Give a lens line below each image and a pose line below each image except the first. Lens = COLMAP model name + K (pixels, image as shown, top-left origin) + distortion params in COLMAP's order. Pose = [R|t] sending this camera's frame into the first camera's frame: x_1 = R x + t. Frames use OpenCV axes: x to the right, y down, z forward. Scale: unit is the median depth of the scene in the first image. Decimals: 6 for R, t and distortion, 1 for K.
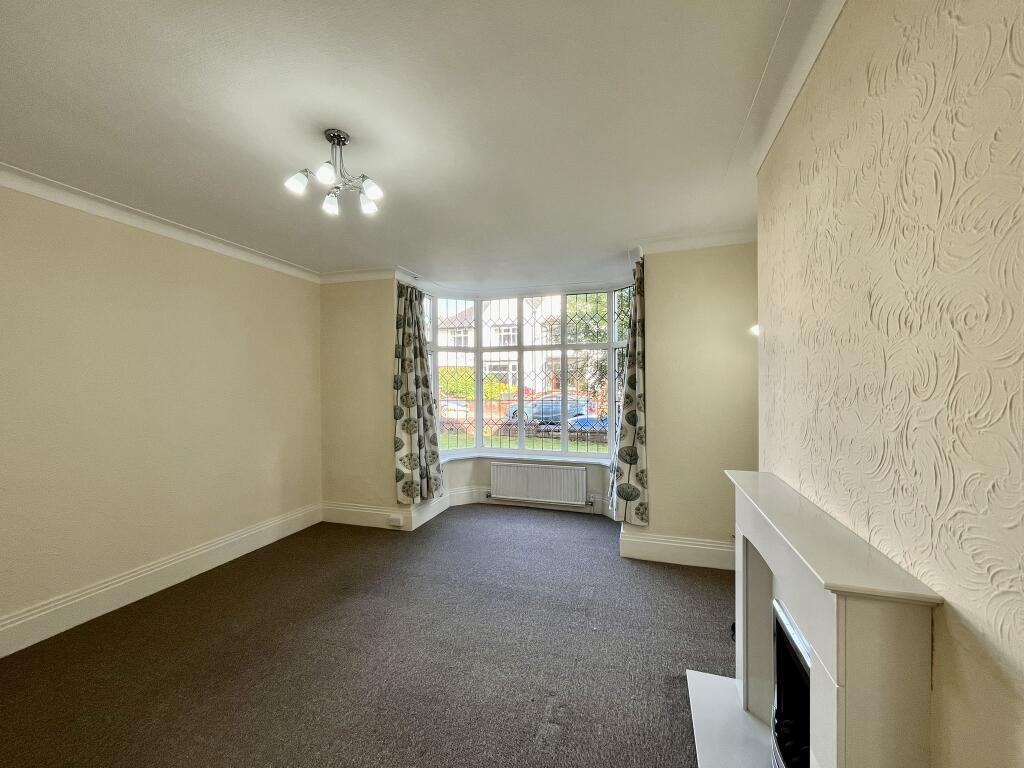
lens RADIAL K [[415.1, 0, 511.1], [0, 415.1, 385.4], [0, 0, 1]] dist [0.001212, 0.001438]
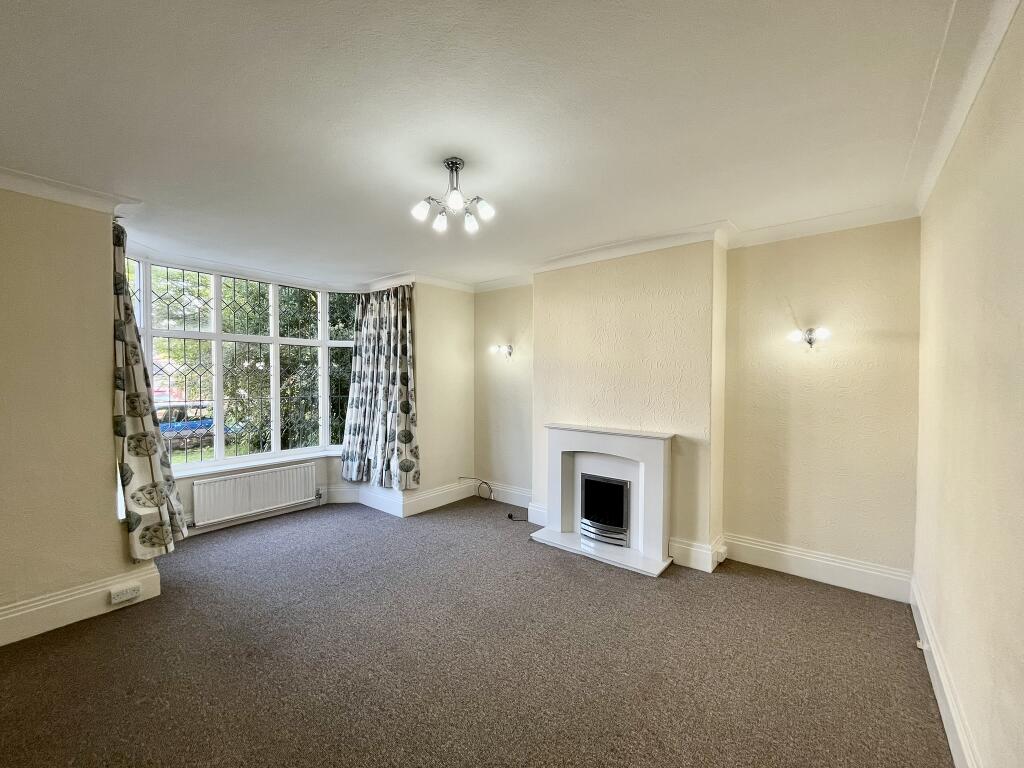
lens RADIAL K [[415.1, 0, 507.6], [0, 415.1, 382.9], [0, 0, 1]] dist [0.001212, 0.001438]
pose [[0.366226, -0.010675, 0.930465, -0.768477], [0.002126, 0.999941, 0.010635, -0.007973], [-0.930524, -0.001917, 0.366227, 0.243930]]
